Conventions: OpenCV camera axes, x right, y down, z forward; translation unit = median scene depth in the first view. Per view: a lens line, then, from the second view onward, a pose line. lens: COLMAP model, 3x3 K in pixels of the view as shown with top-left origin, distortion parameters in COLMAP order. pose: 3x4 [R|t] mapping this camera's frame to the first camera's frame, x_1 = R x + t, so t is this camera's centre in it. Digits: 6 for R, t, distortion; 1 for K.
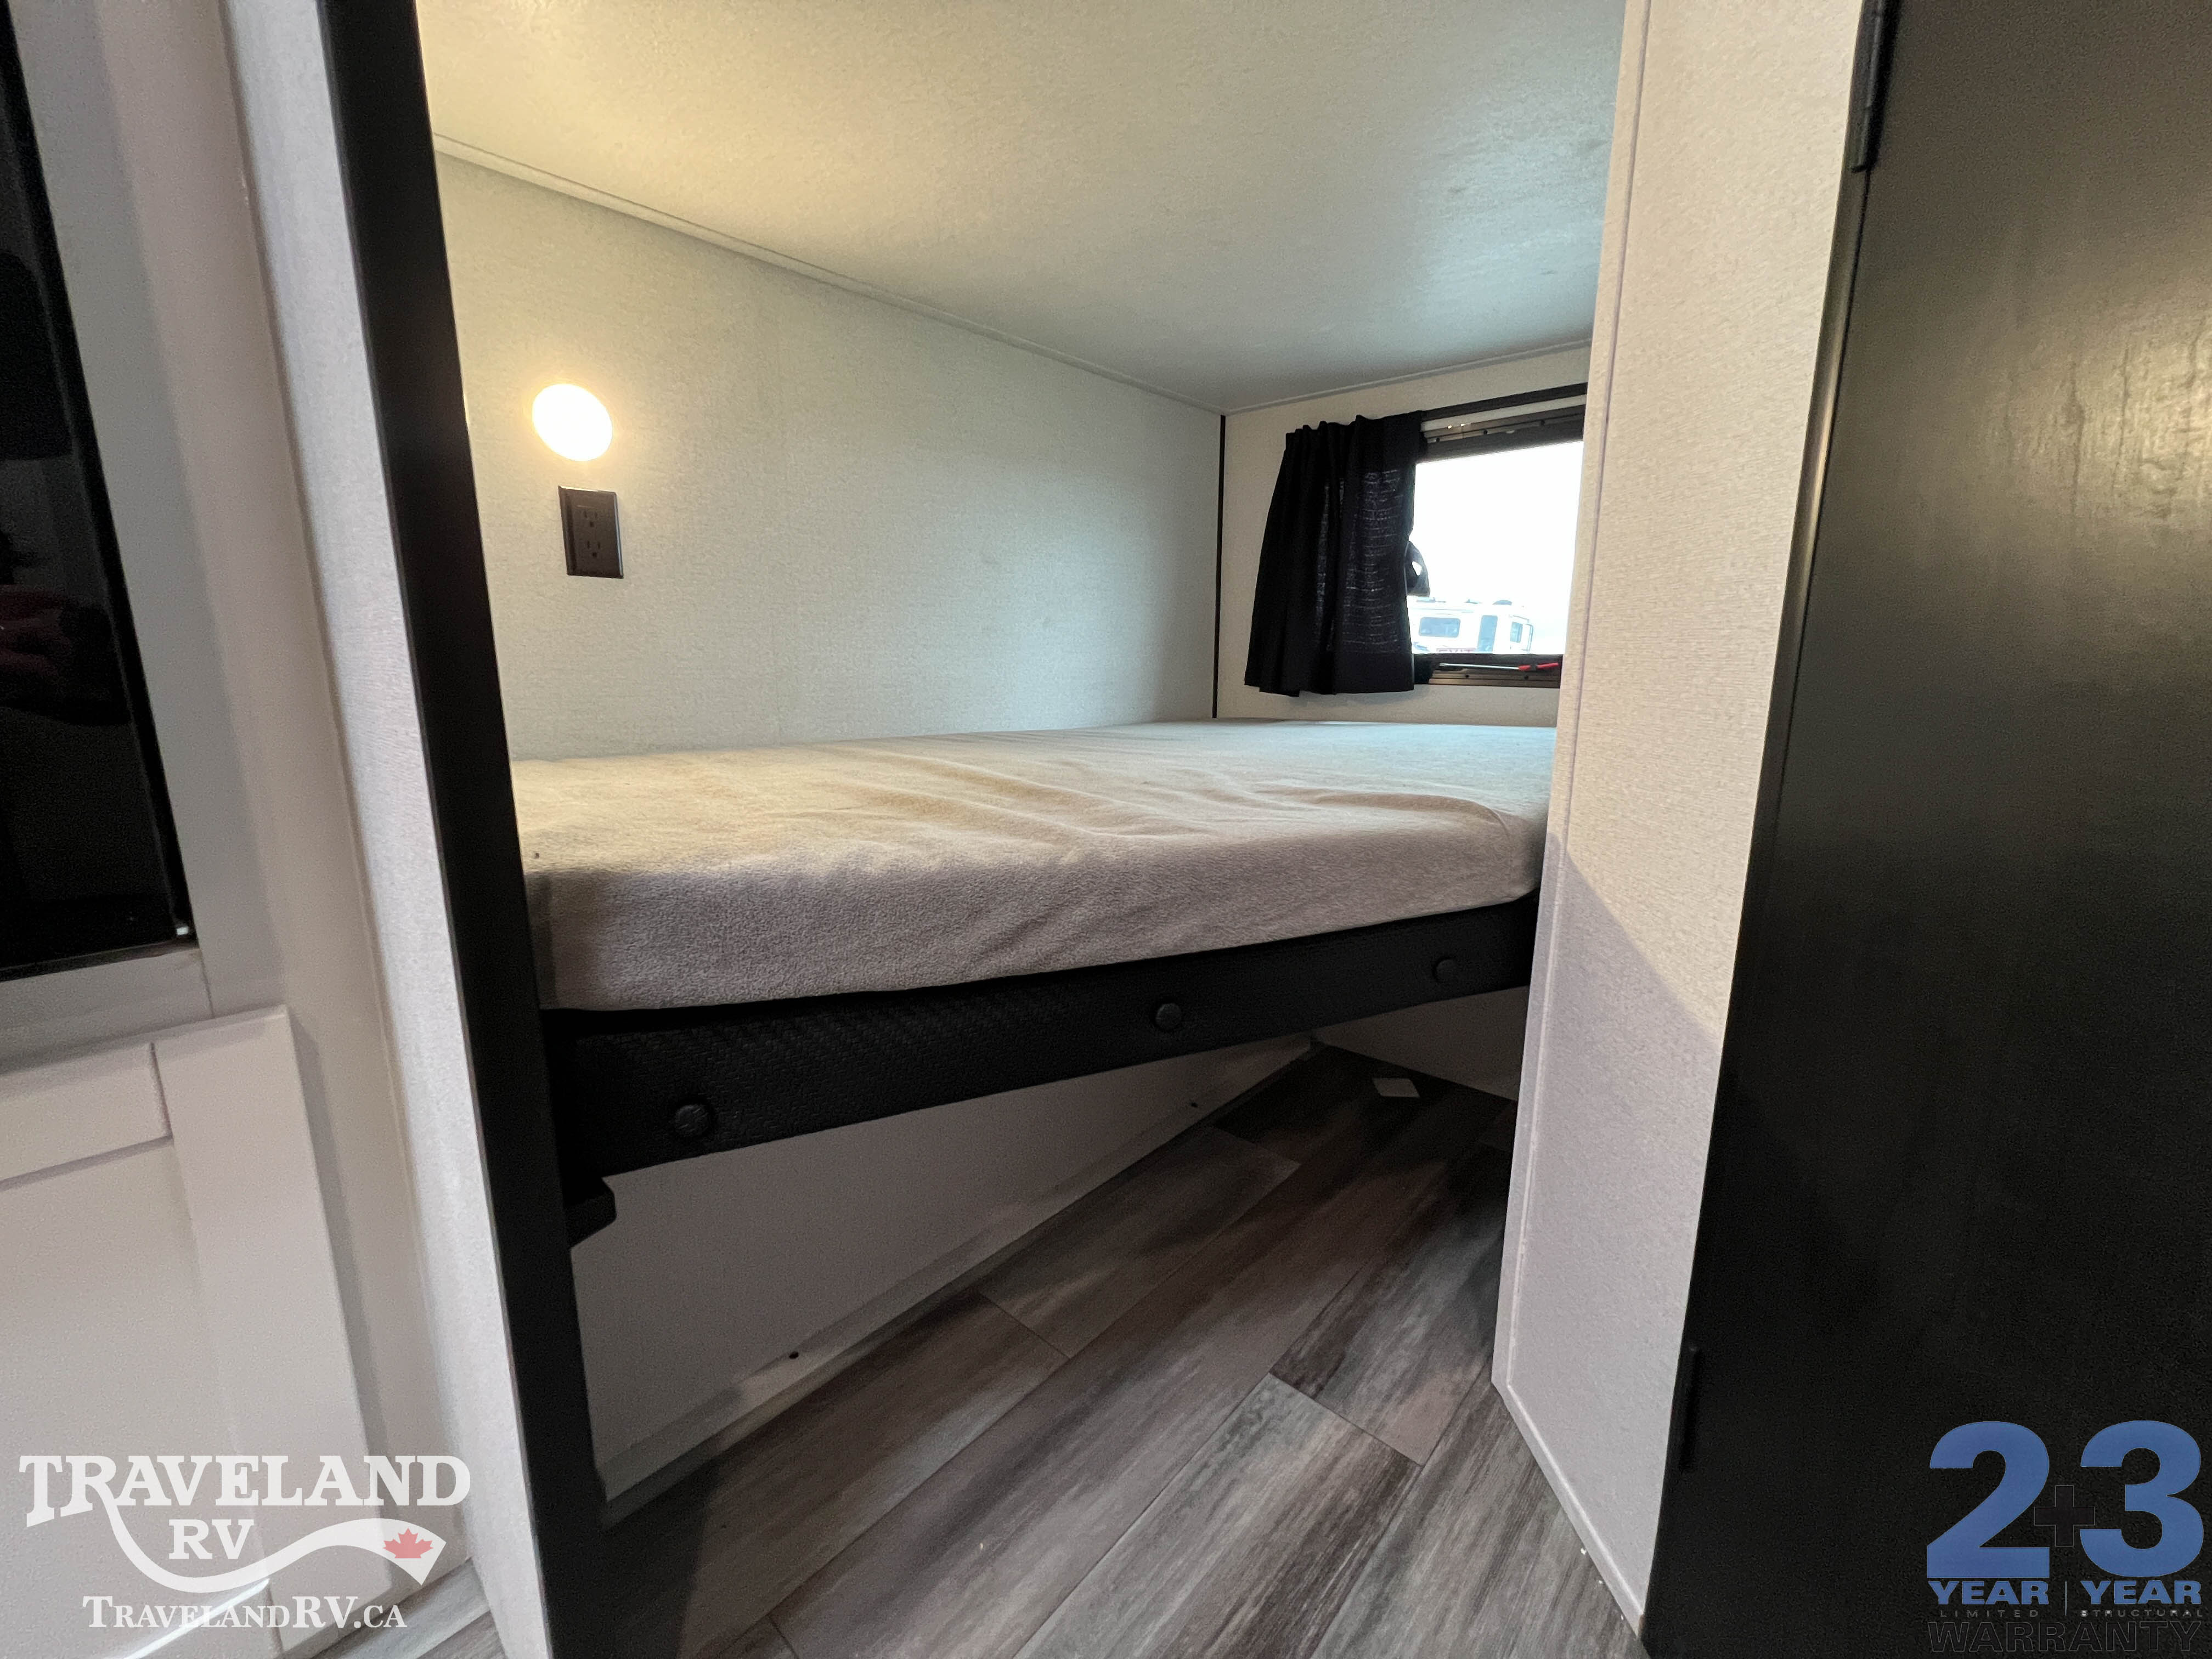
lens RADIAL K [[880.1, 0, 1104.5], [0, 880.1, 825.2], [0, 0, 1]] dist [-0.000920, 0.000523]
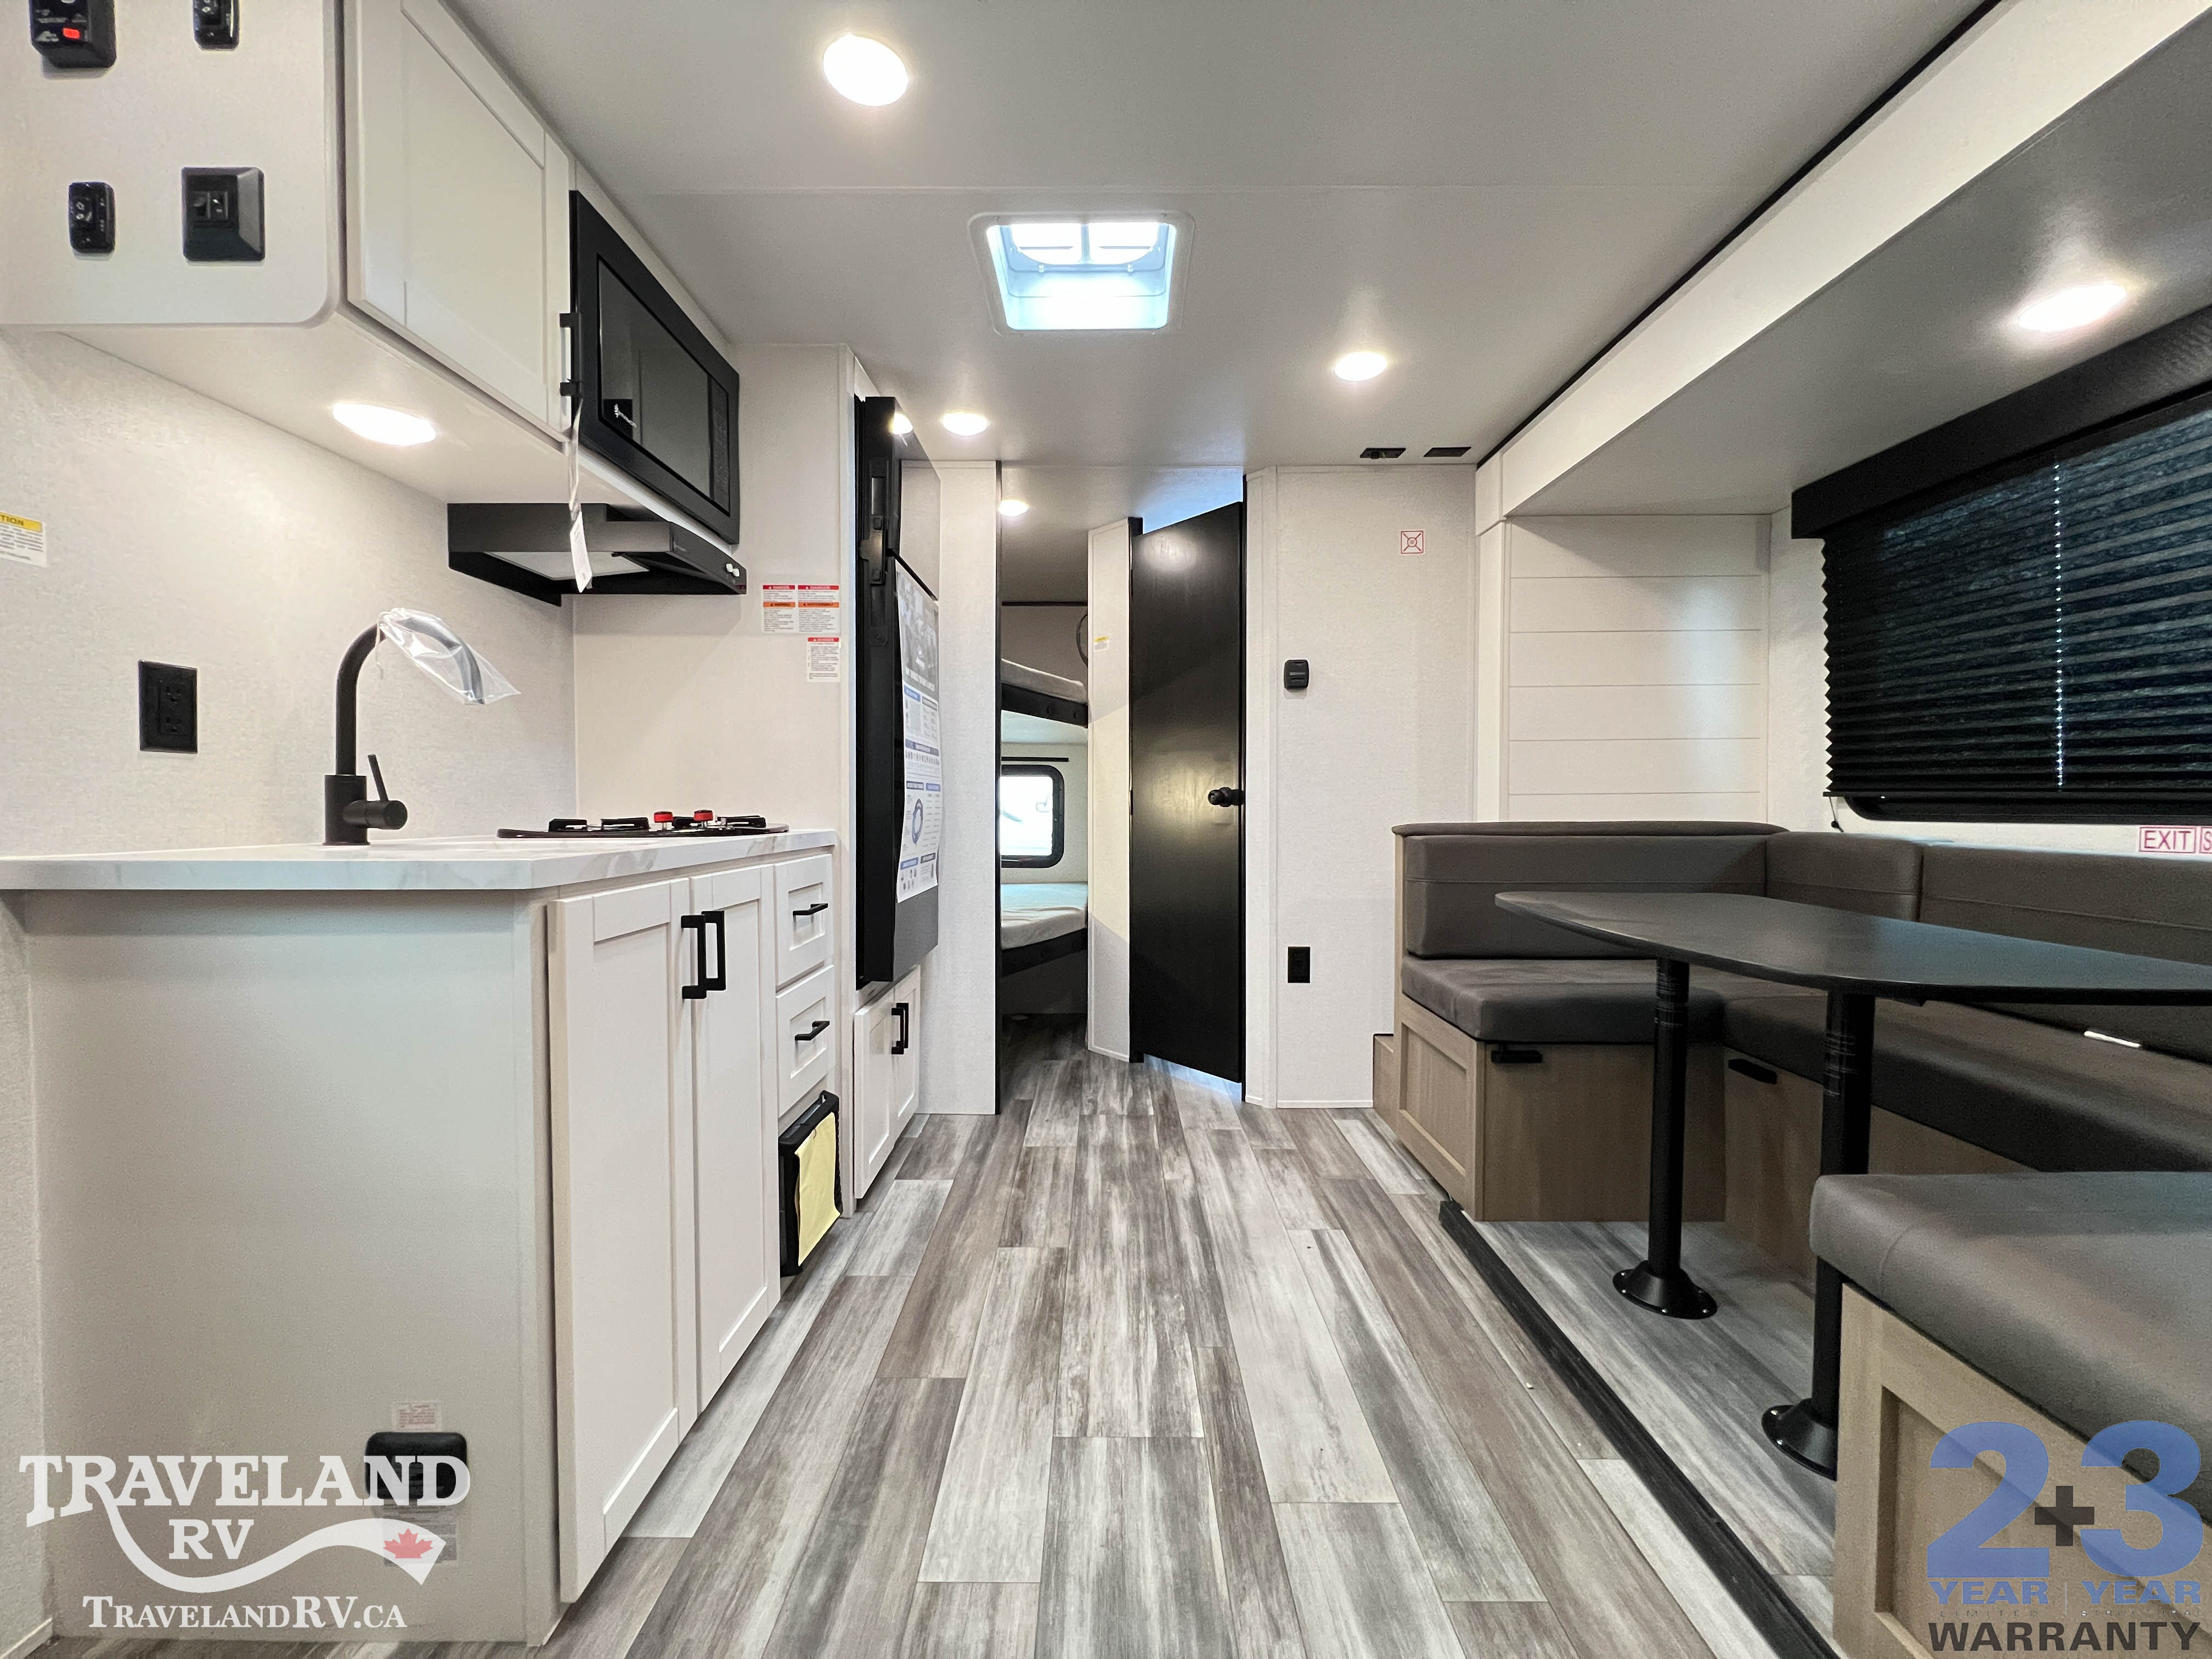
lens RADIAL K [[880.1, 0, 1102.5], [0, 880.1, 825.5], [0, 0, 1]] dist [-0.000920, 0.000523]
pose [[0.748550, -0.019249, 0.662799, -2.227131], [0.124461, 0.985891, -0.111930, 0.075403], [-0.651293, 0.166278, 0.740384, -2.266964]]
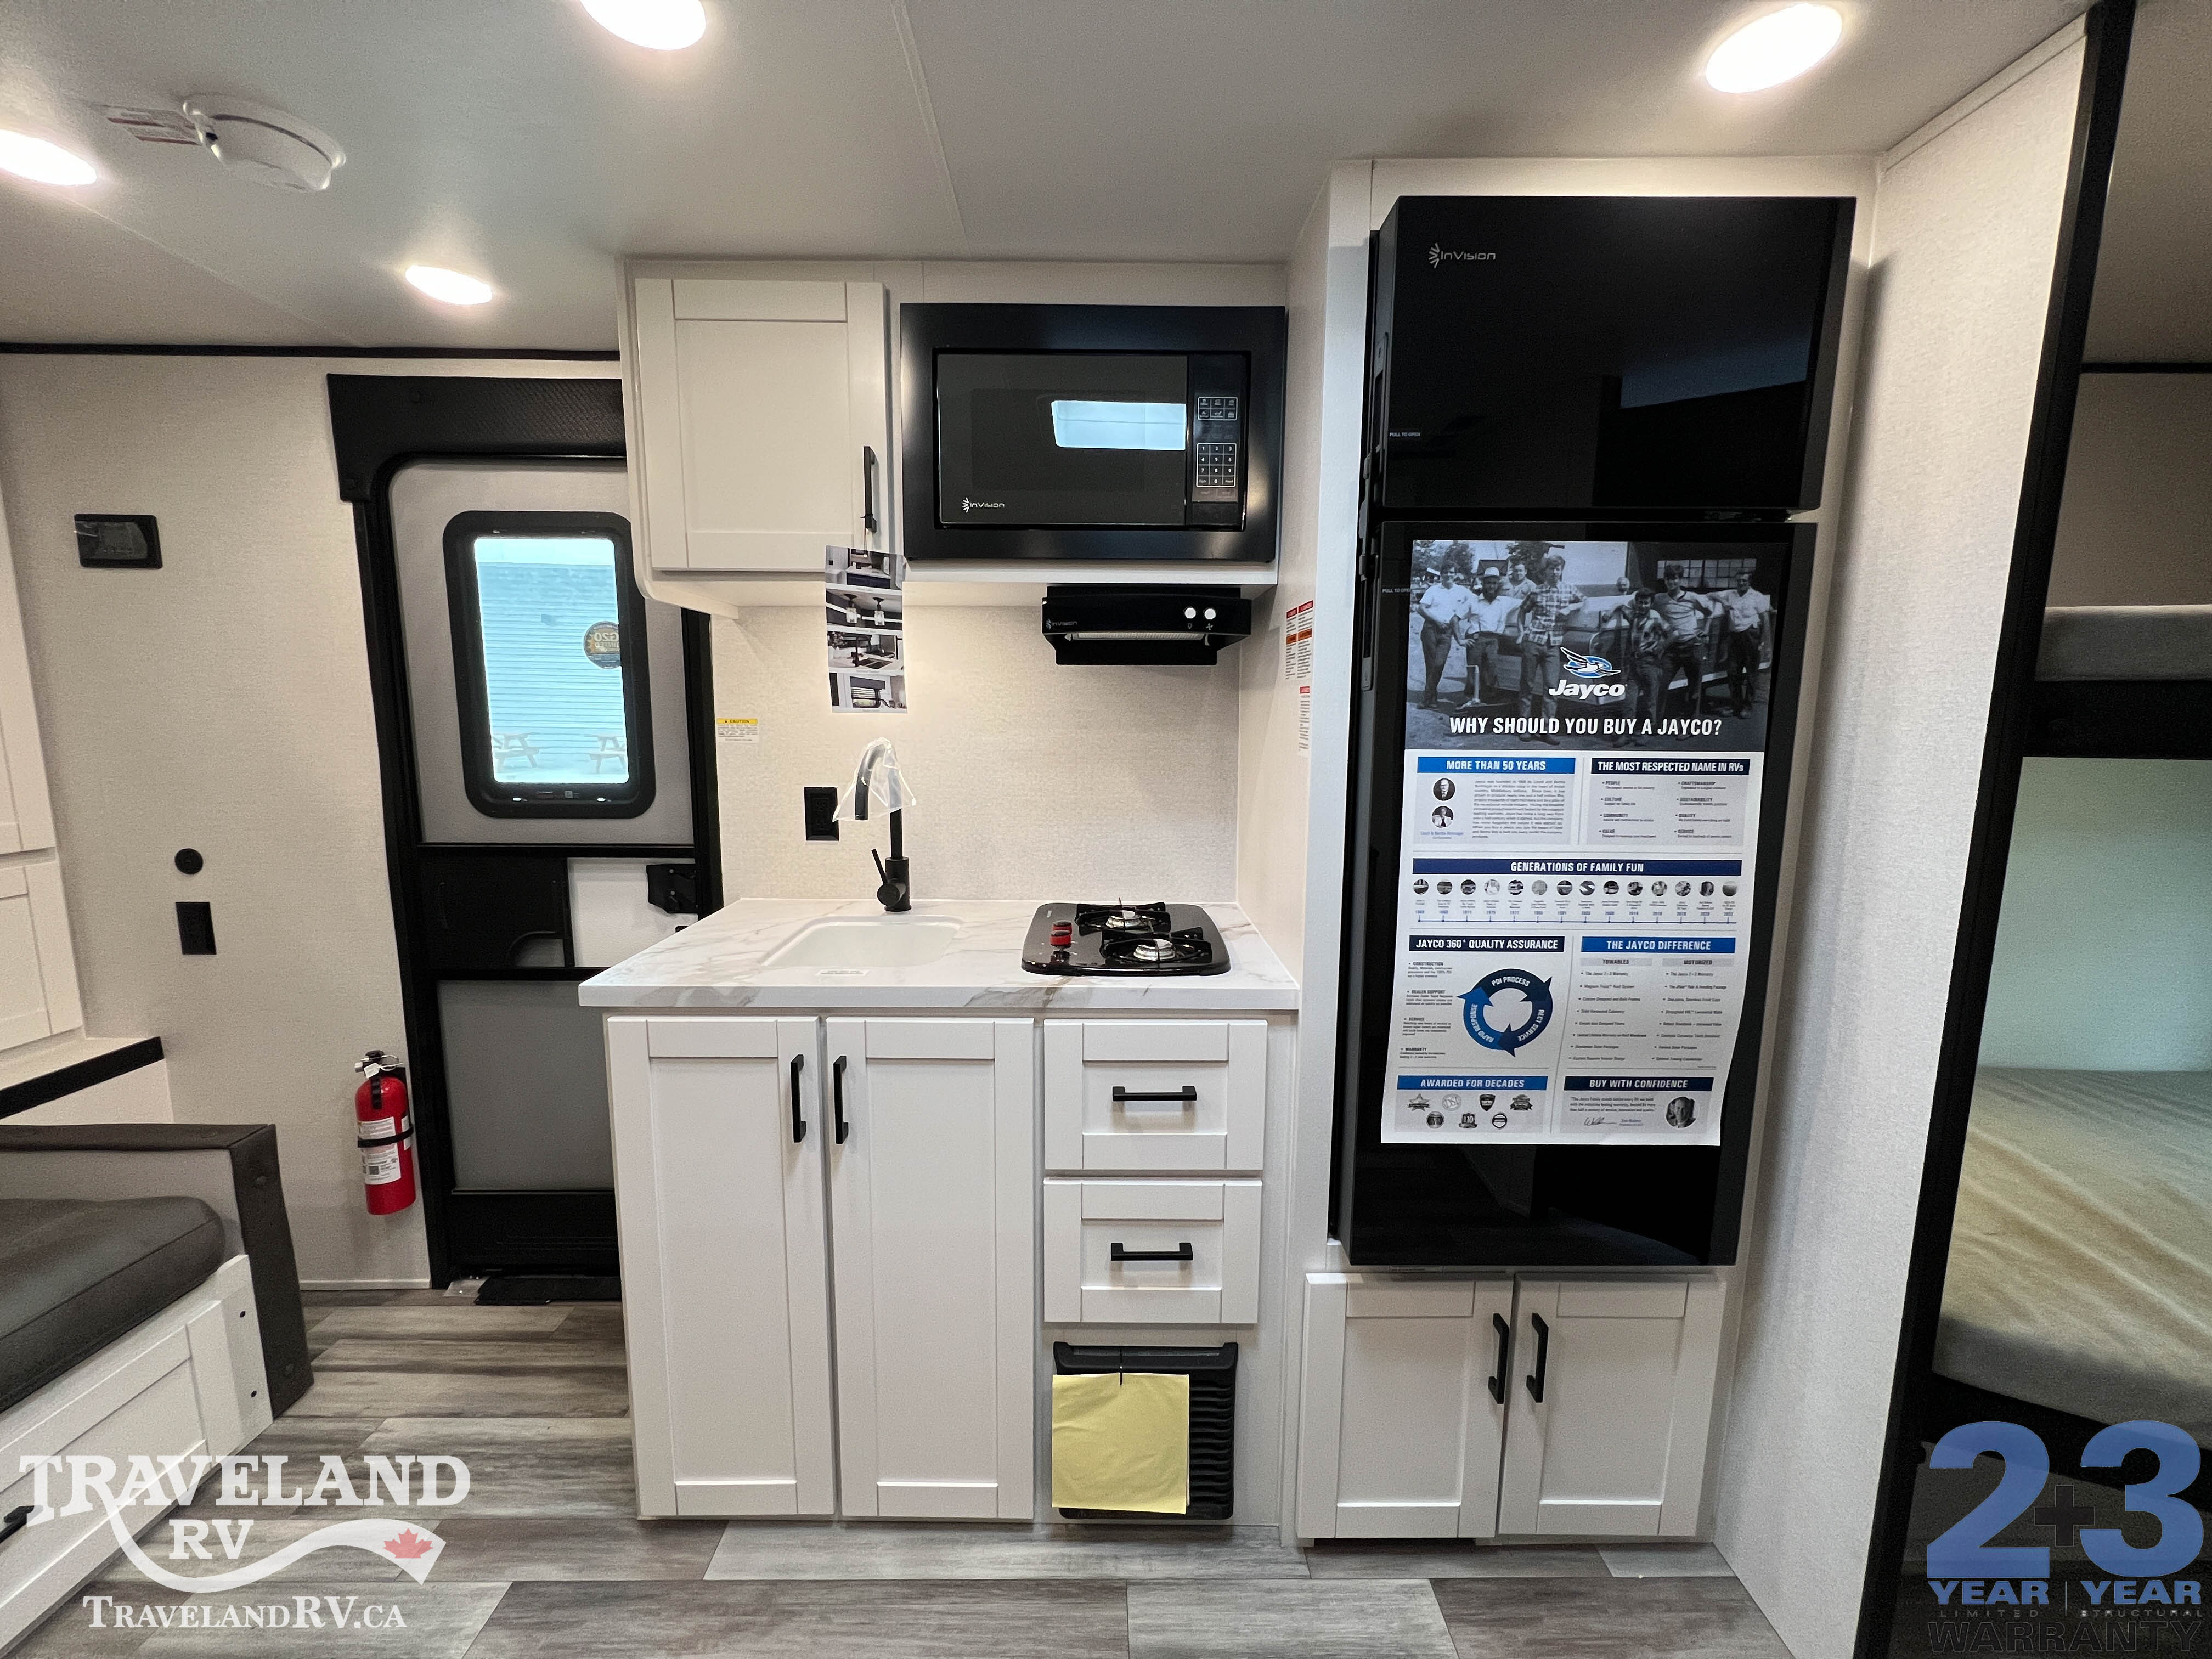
lens RADIAL K [[880.1, 0, 1102.7], [0, 880.1, 826.8], [0, 0, 1]] dist [-0.000920, 0.000523]
pose [[0.673241, 0.099731, -0.732667, -0.280139], [-0.141742, 0.989893, 0.004499, -0.520381], [0.725711, 0.100821, 0.680573, -1.324350]]
